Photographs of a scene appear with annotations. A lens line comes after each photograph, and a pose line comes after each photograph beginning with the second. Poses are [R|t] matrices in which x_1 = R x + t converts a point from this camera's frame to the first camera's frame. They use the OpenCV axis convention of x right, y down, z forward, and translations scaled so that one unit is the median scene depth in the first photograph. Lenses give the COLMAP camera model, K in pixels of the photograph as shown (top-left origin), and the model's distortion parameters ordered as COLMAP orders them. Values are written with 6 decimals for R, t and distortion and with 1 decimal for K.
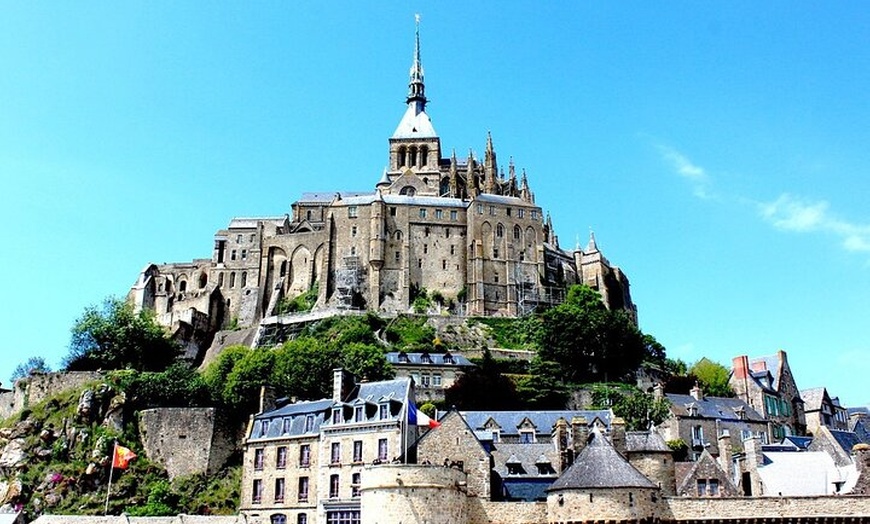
lens RADIAL K [[844.1, 0, 432.1], [0, 844.1, 261.0], [0, 0, 1]] dist [-0.123794, 0.000000]
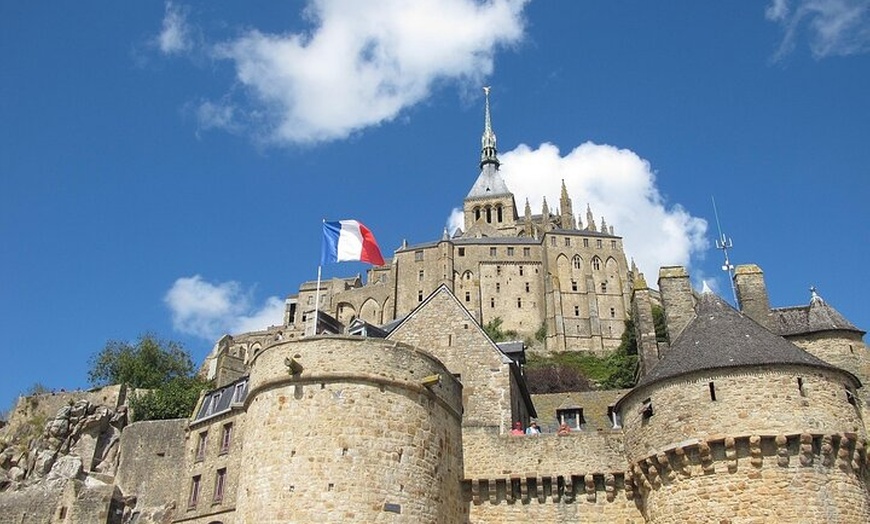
lens RADIAL K [[735.5, 0, 444.7], [0, 735.5, 281.4], [0, 0, 1]] dist [-0.119452, 0.042313]
pose [[0.989952, -0.068277, -0.123825, 0.034342], [0.049307, 0.987416, -0.150258, 0.096186], [0.132526, 0.142643, 0.980862, 0.202715]]
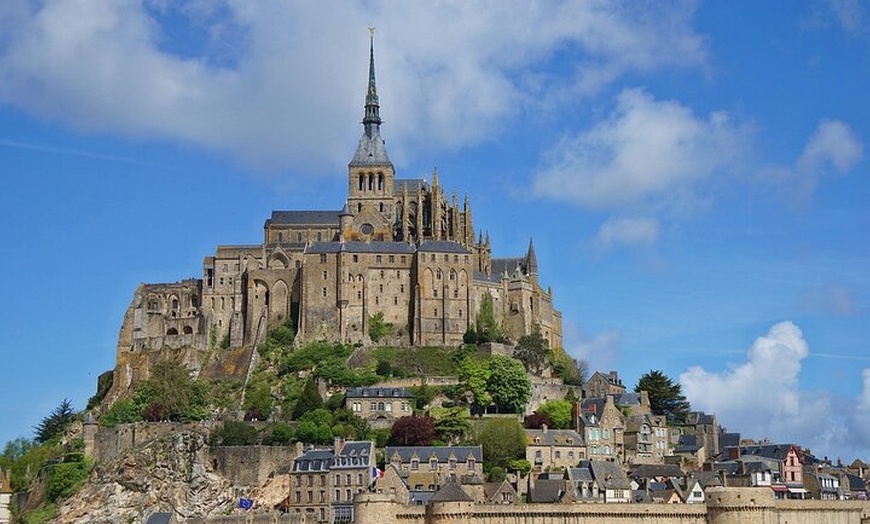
lens RADIAL K [[1469.1, 0, 466.7], [0, 1469.1, 258.9], [0, 0, 1]] dist [0.150521, 0.000000]
pose [[0.998934, -0.006331, 0.045735, 0.020208], [-0.001782, 0.984531, 0.175204, -0.449054], [-0.046137, -0.175098, 0.983469, -1.194055]]
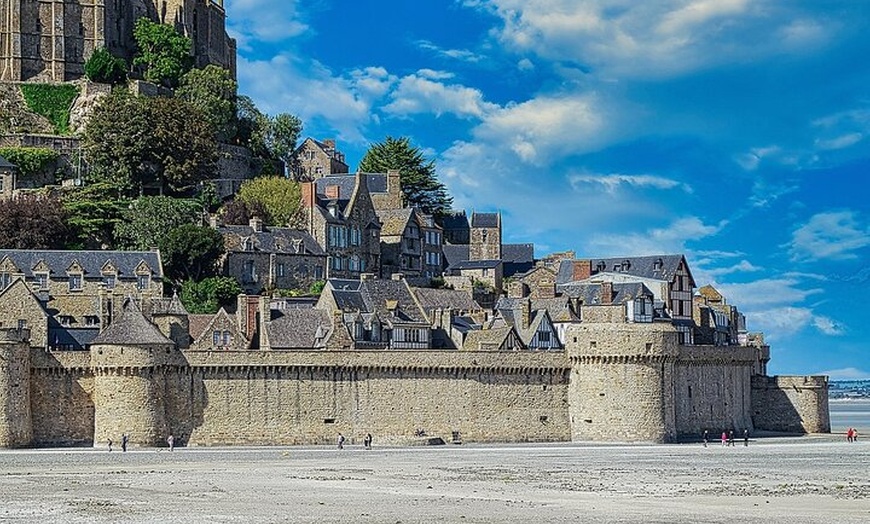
lens RADIAL K [[2096.7, 0, 437.1], [0, 2096.7, 265.4], [0, 0, 1]] dist [0.111429, 0.000000]
pose [[0.958847, 0.006006, 0.283861, -0.110273], [-0.088370, 0.956430, 0.278267, -0.317650], [-0.269821, -0.291901, 0.917600, -0.844239]]
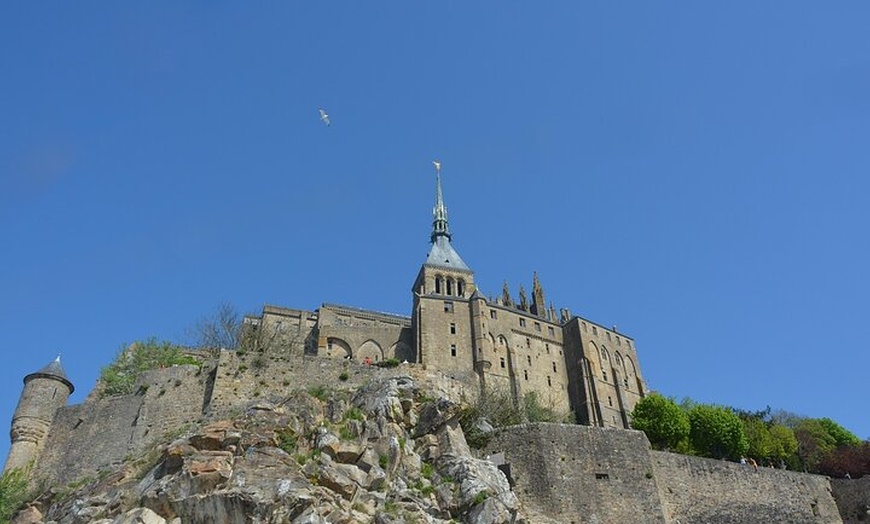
lens RADIAL K [[712.0, 0, 433.4], [0, 712.0, 289.8], [0, 0, 1]] dist [0.036807, -0.002347]
pose [[0.939549, 0.182644, 0.289635, -0.323634], [-0.093465, 0.950537, -0.296216, 0.141675], [-0.329411, 0.251239, 0.910147, 0.347507]]
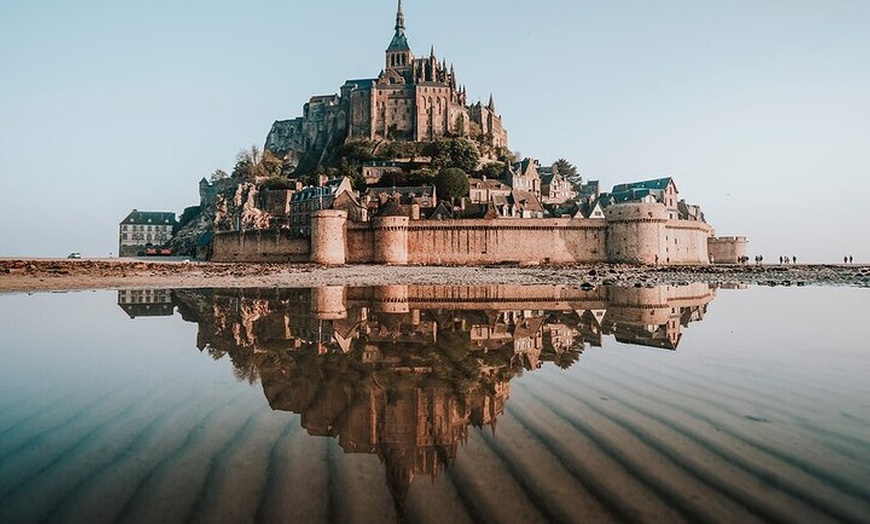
lens RADIAL K [[472.8, 0, 426.7], [0, 472.8, 243.8], [0, 0, 1]] dist [-0.059215, 0.000189]
pose [[0.994801, -0.014586, -0.100790, 0.187647], [0.045342, 0.949624, 0.310095, -0.058954], [0.091190, -0.313052, 0.945348, -0.237303]]
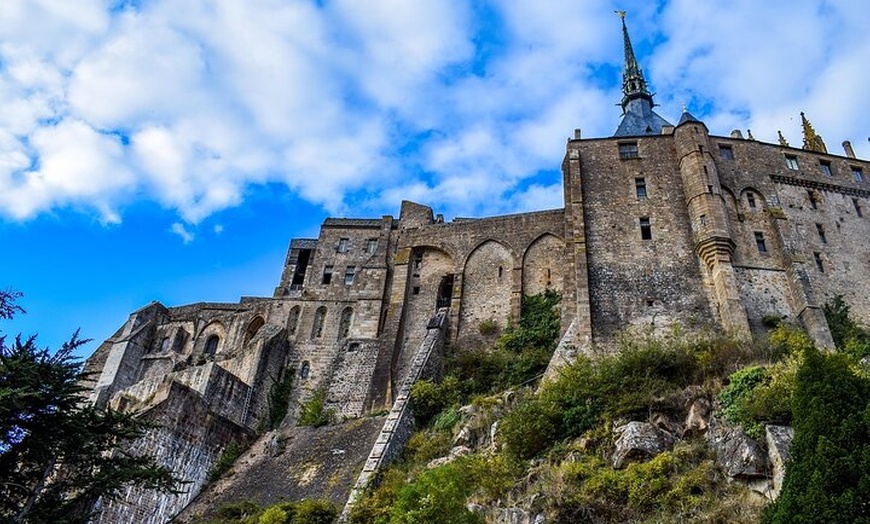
lens RADIAL K [[685.8, 0, 453.1], [0, 685.8, 268.2], [0, 0, 1]] dist [-0.032198, -0.025420]
pose [[0.998168, 0.051554, -0.031664, -0.169380], [-0.058347, 0.958684, -0.278426, 0.099859], [0.016001, 0.279764, 0.959935, 0.692709]]
